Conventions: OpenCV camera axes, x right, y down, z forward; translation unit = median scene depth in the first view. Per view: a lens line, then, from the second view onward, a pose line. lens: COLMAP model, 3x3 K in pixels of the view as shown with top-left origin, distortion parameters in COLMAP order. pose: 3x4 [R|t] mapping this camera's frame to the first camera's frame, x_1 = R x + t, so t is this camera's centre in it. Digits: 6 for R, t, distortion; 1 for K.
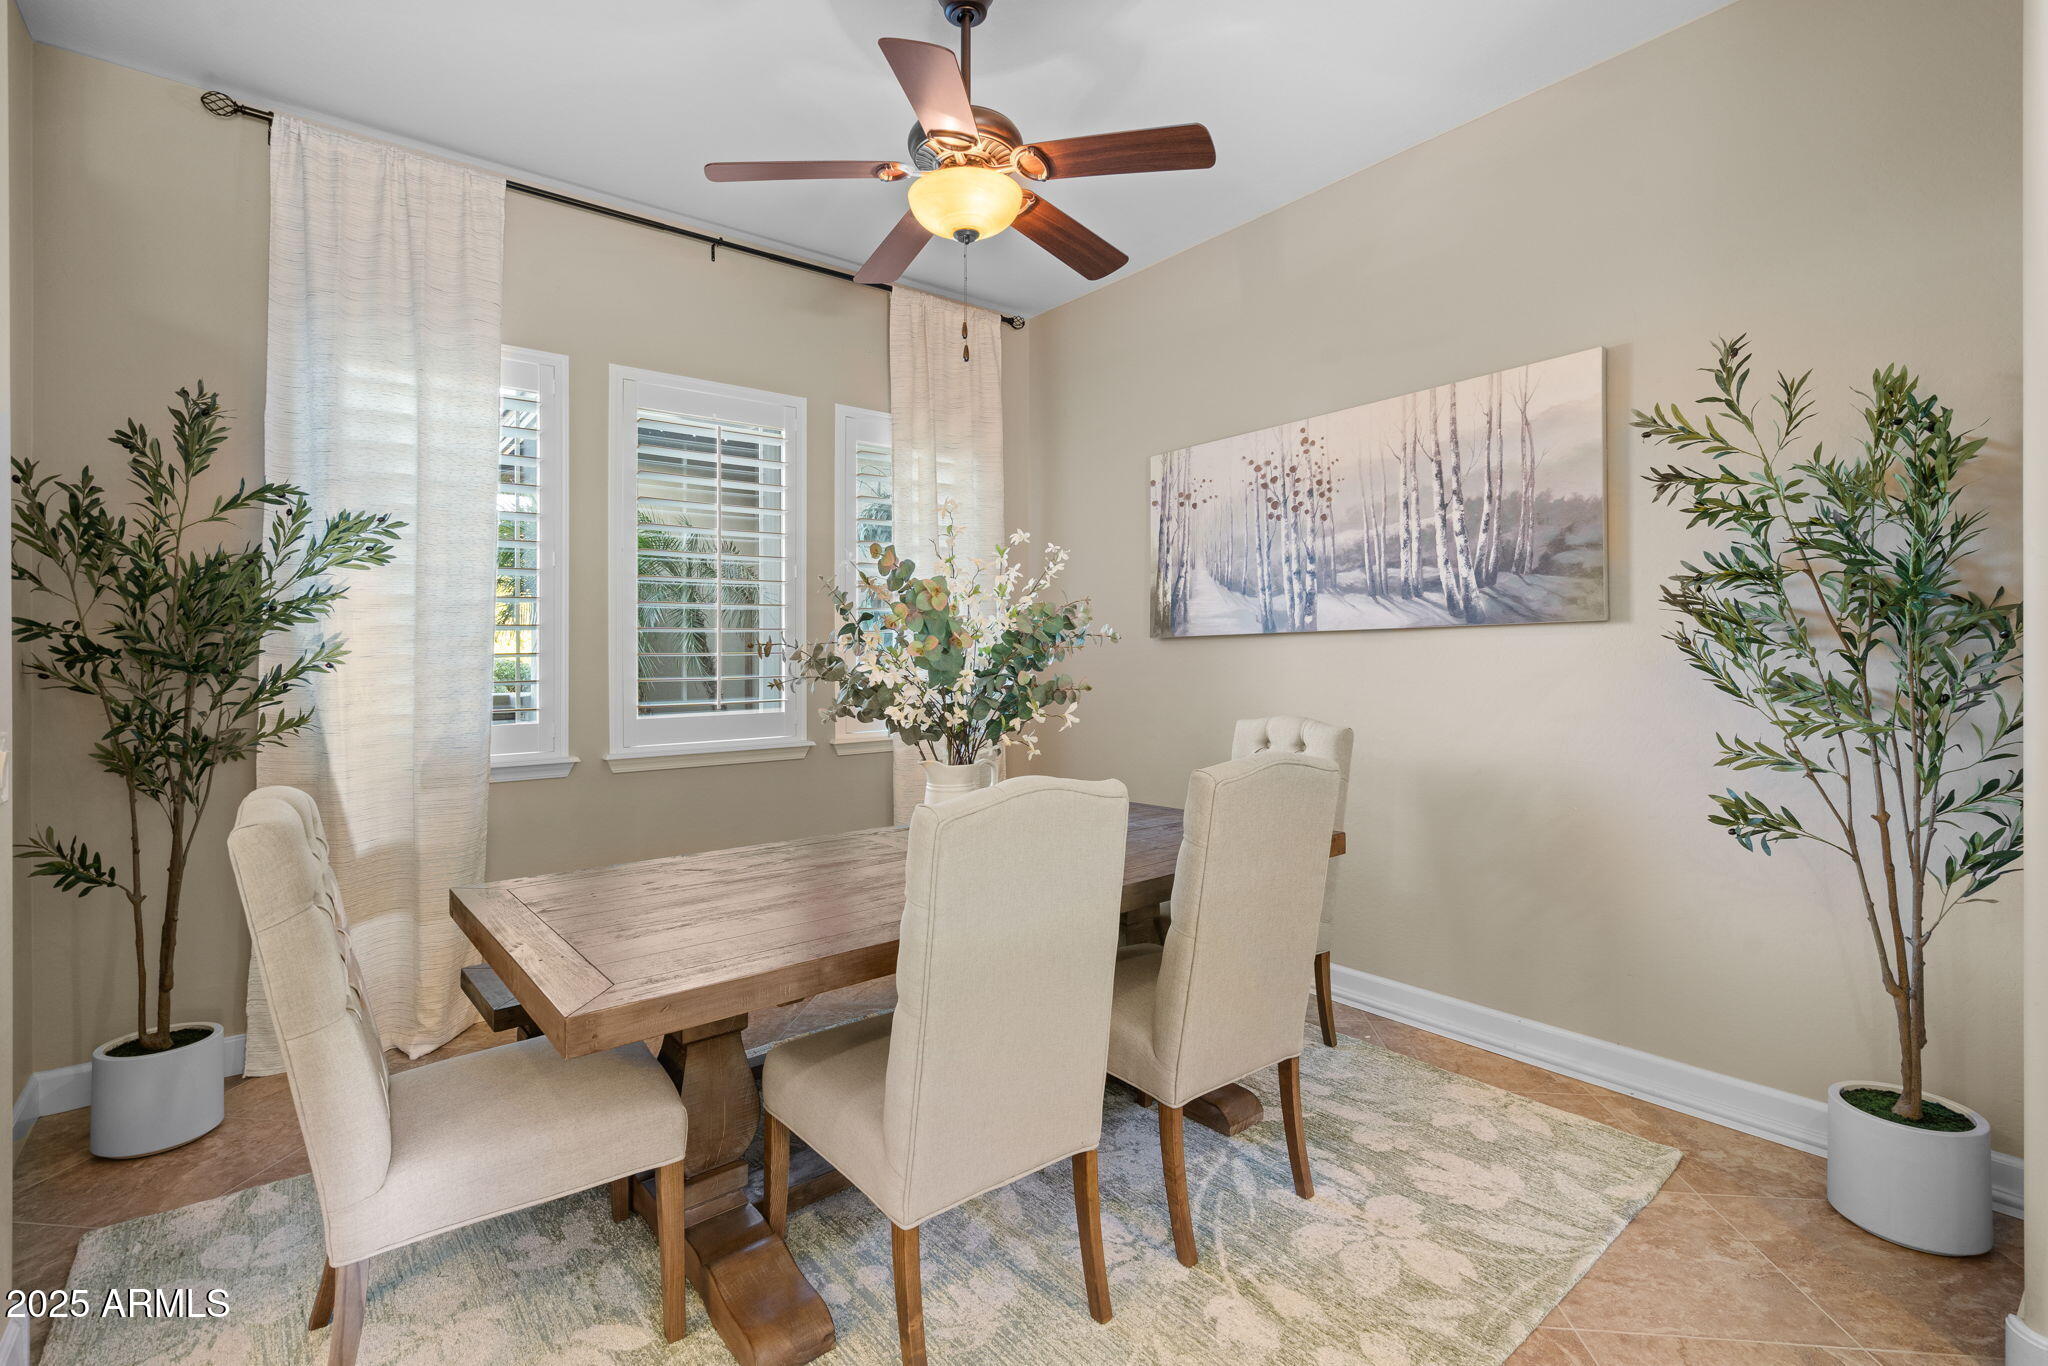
lens RADIAL K [[953.8, 0, 1022.4], [0, 953.8, 672.8], [0, 0, 1]] dist [-0.002179, 0.000024]
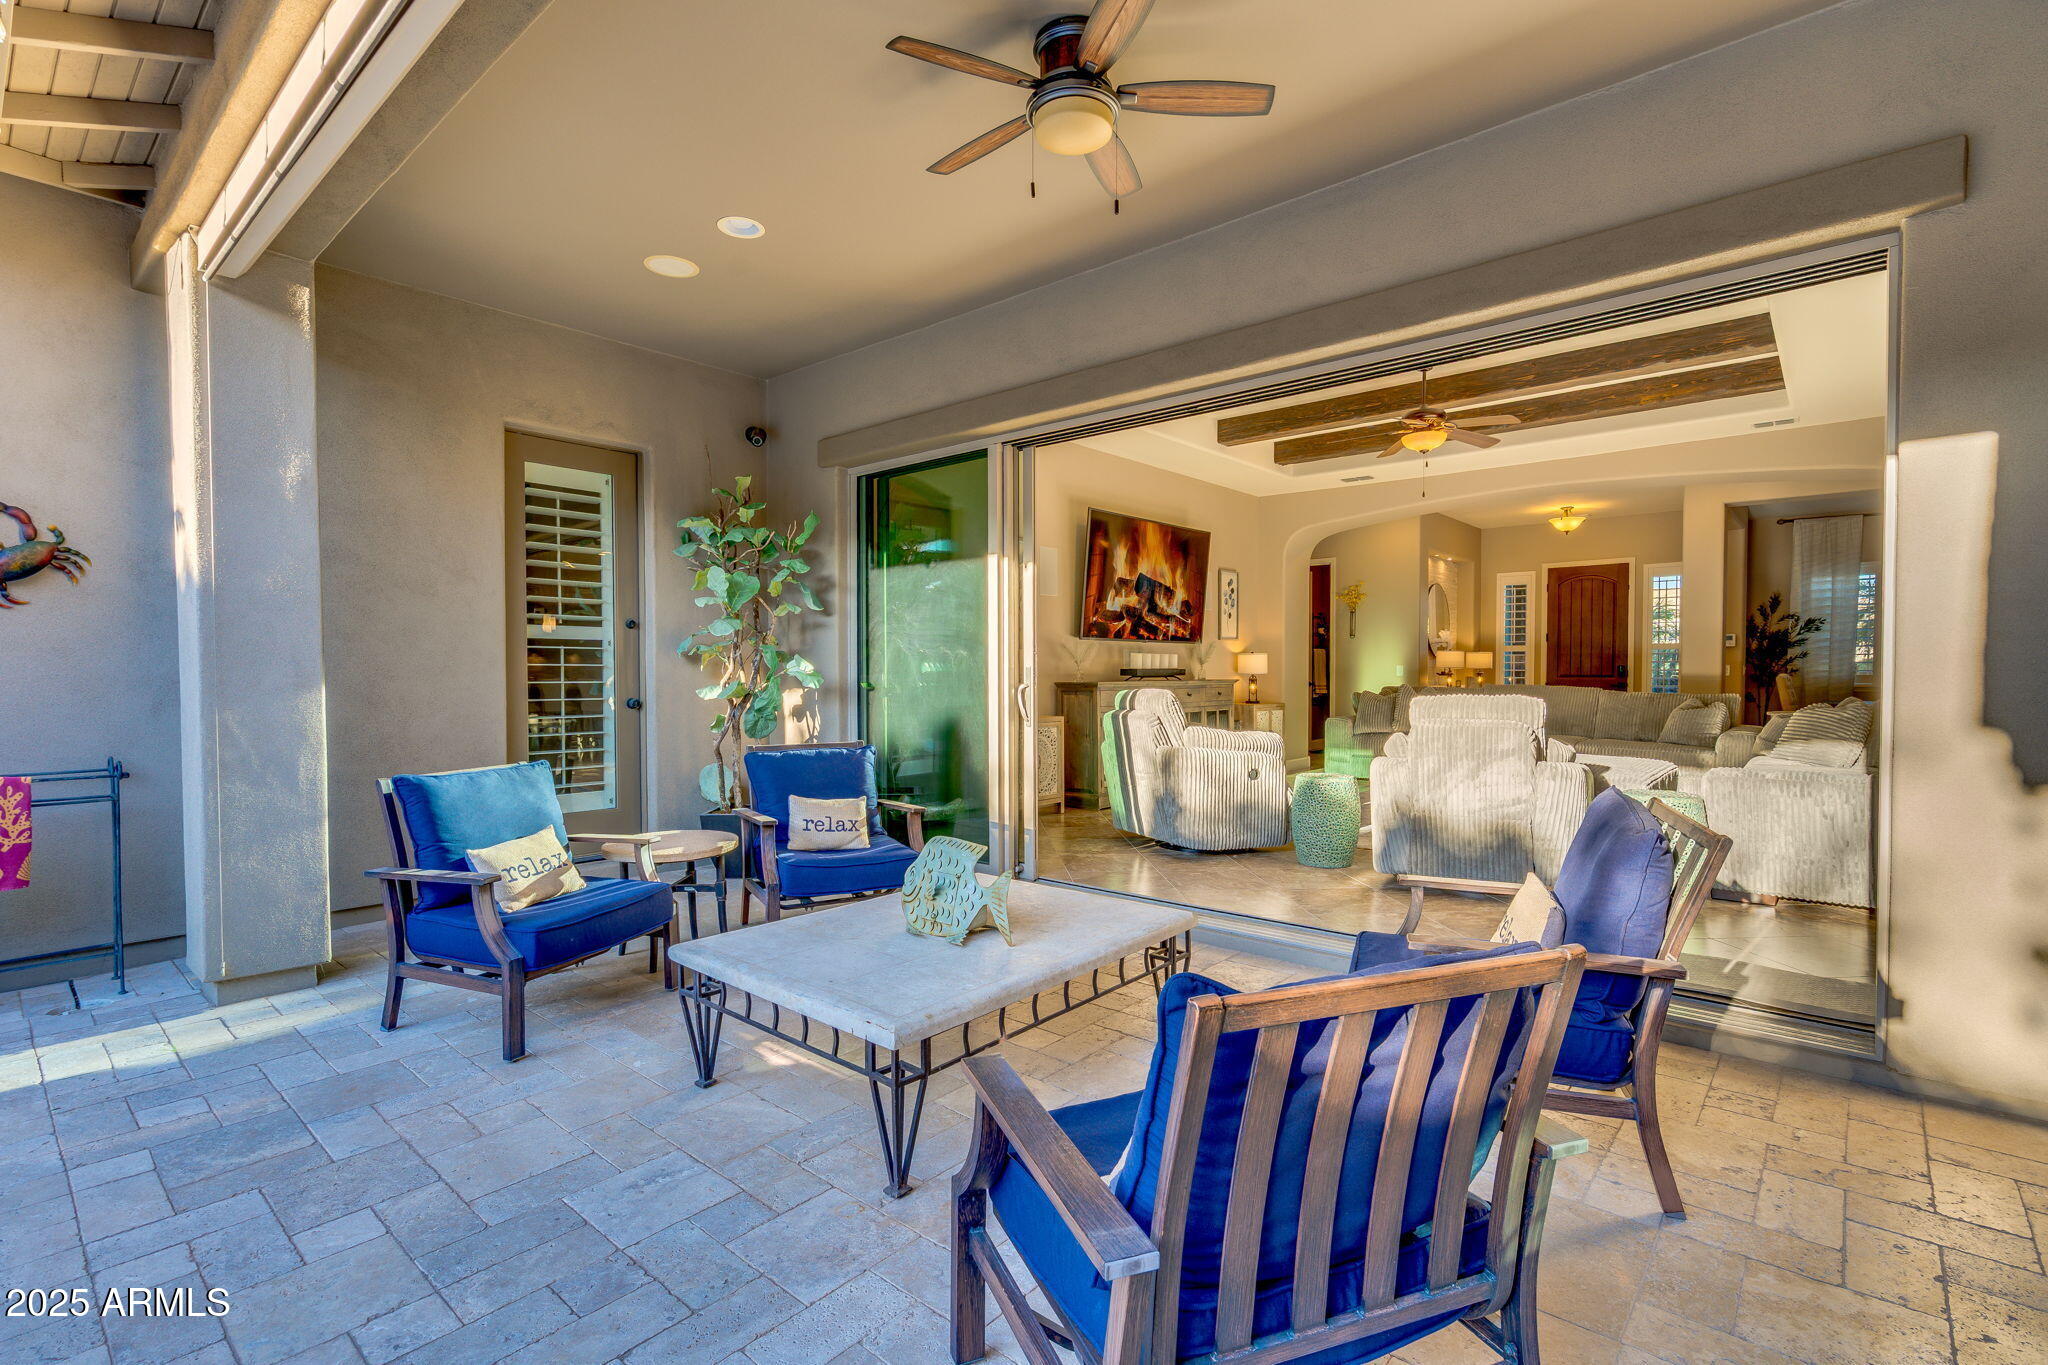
lens RADIAL K [[953.8, 0, 1022.4], [0, 953.8, 672.3], [0, 0, 1]] dist [-0.002179, 0.000024]
pose [[0.180495, 0.012079, -0.983502, 2.094082], [-0.011758, 0.999880, 0.010122, 0.045776], [0.983506, 0.009737, 0.180615, -2.368268]]
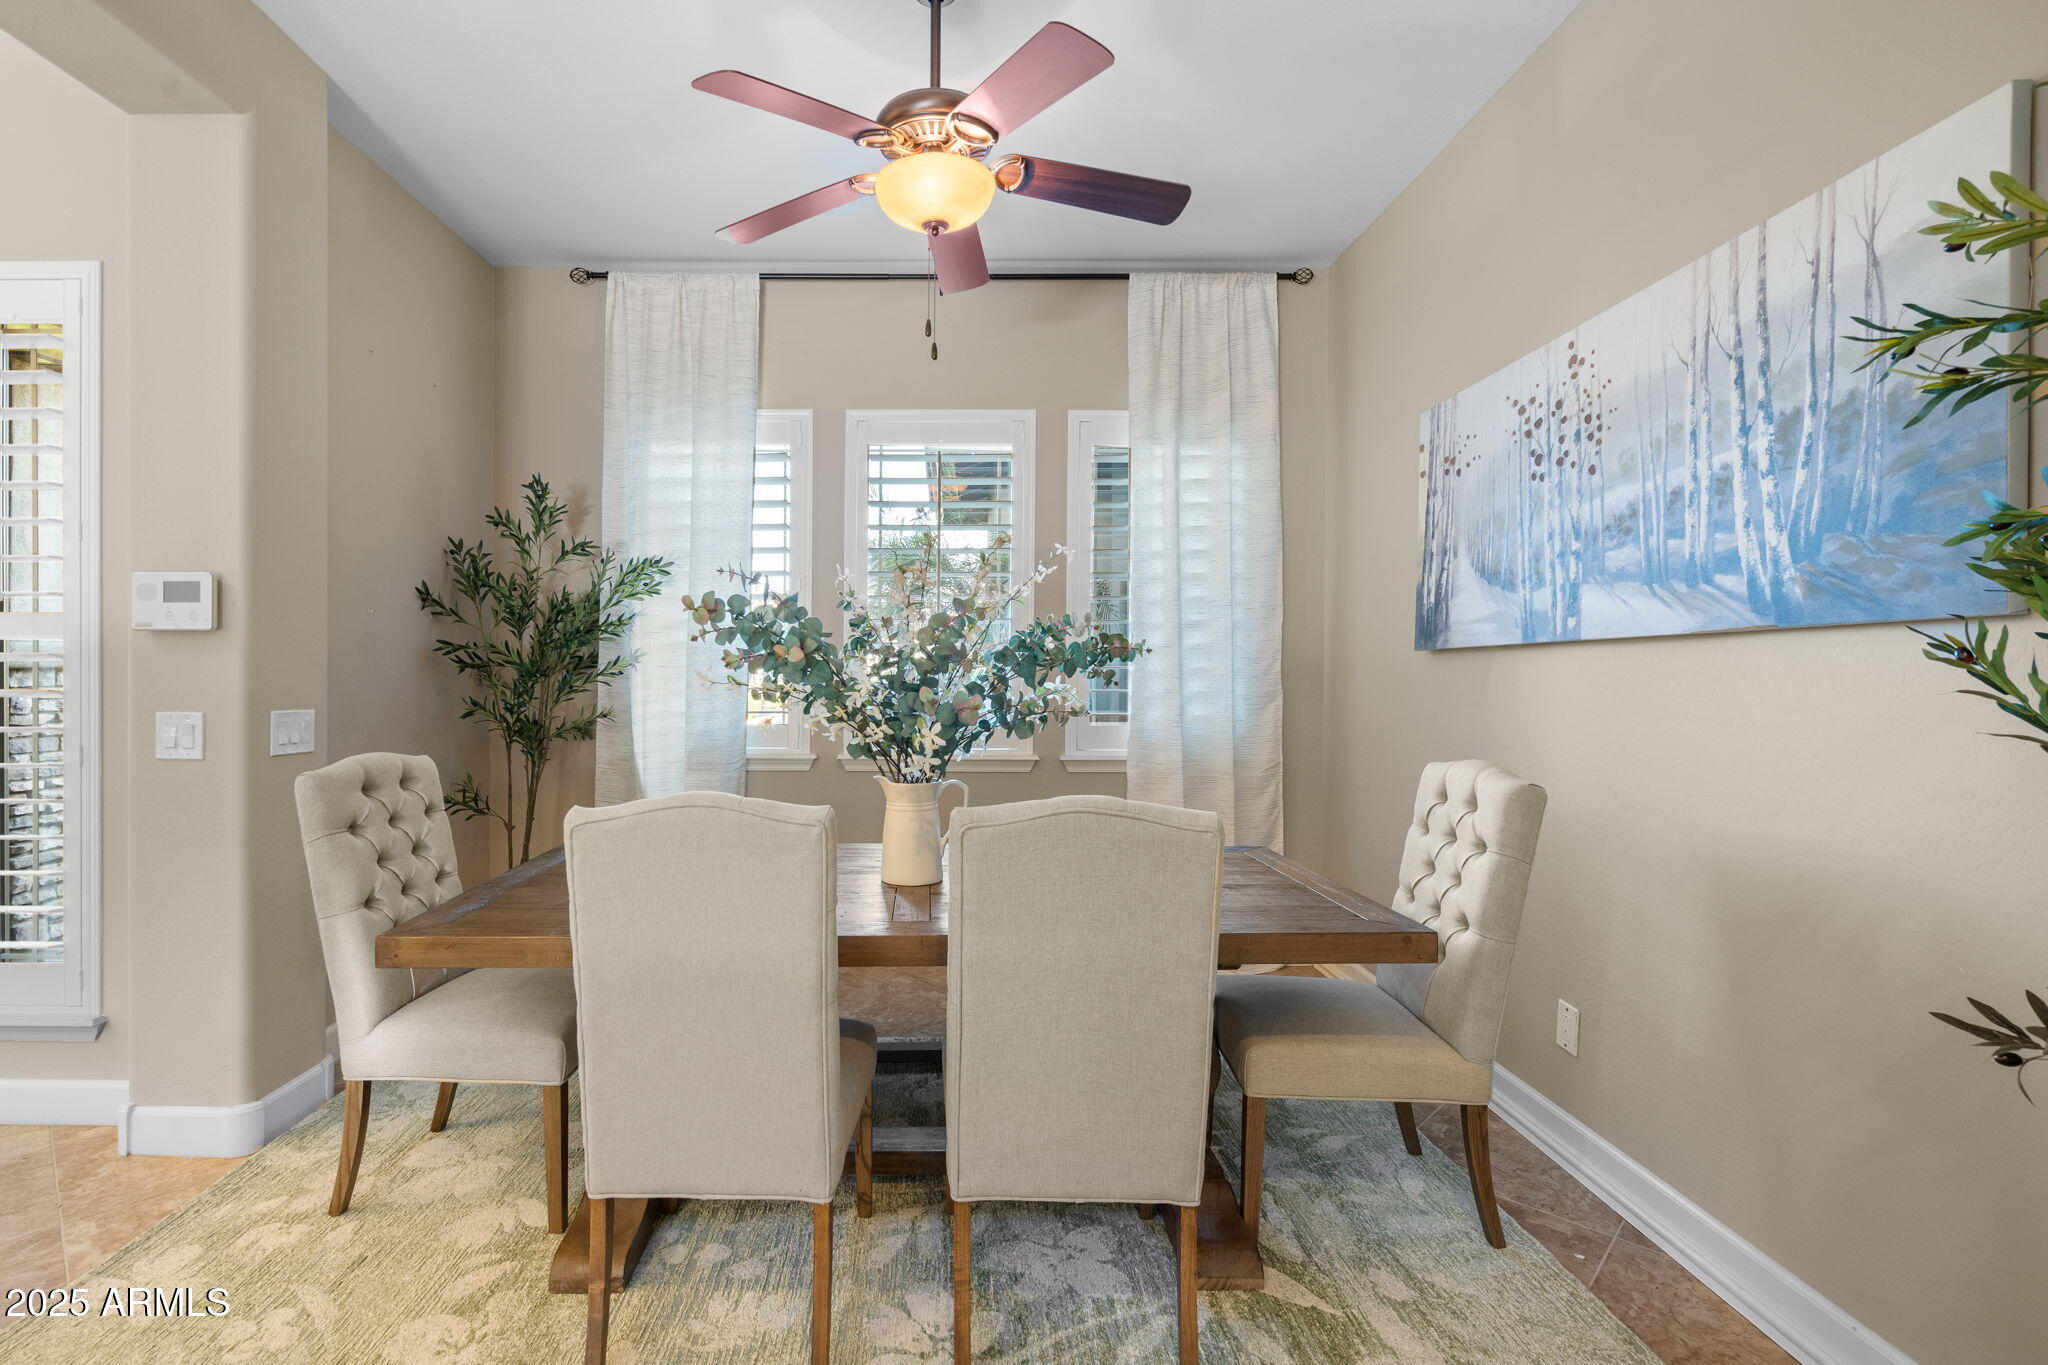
lens RADIAL K [[992.1, 0, 1019.8], [0, 992.1, 690.8], [0, 0, 1]] dist [-0.000567, 0.000706]
pose [[0.771893, 0.022881, -0.635341, 0.476303], [-0.021351, 0.999721, 0.010064, -0.006642], [0.635394, 0.005796, 0.772166, 0.217973]]
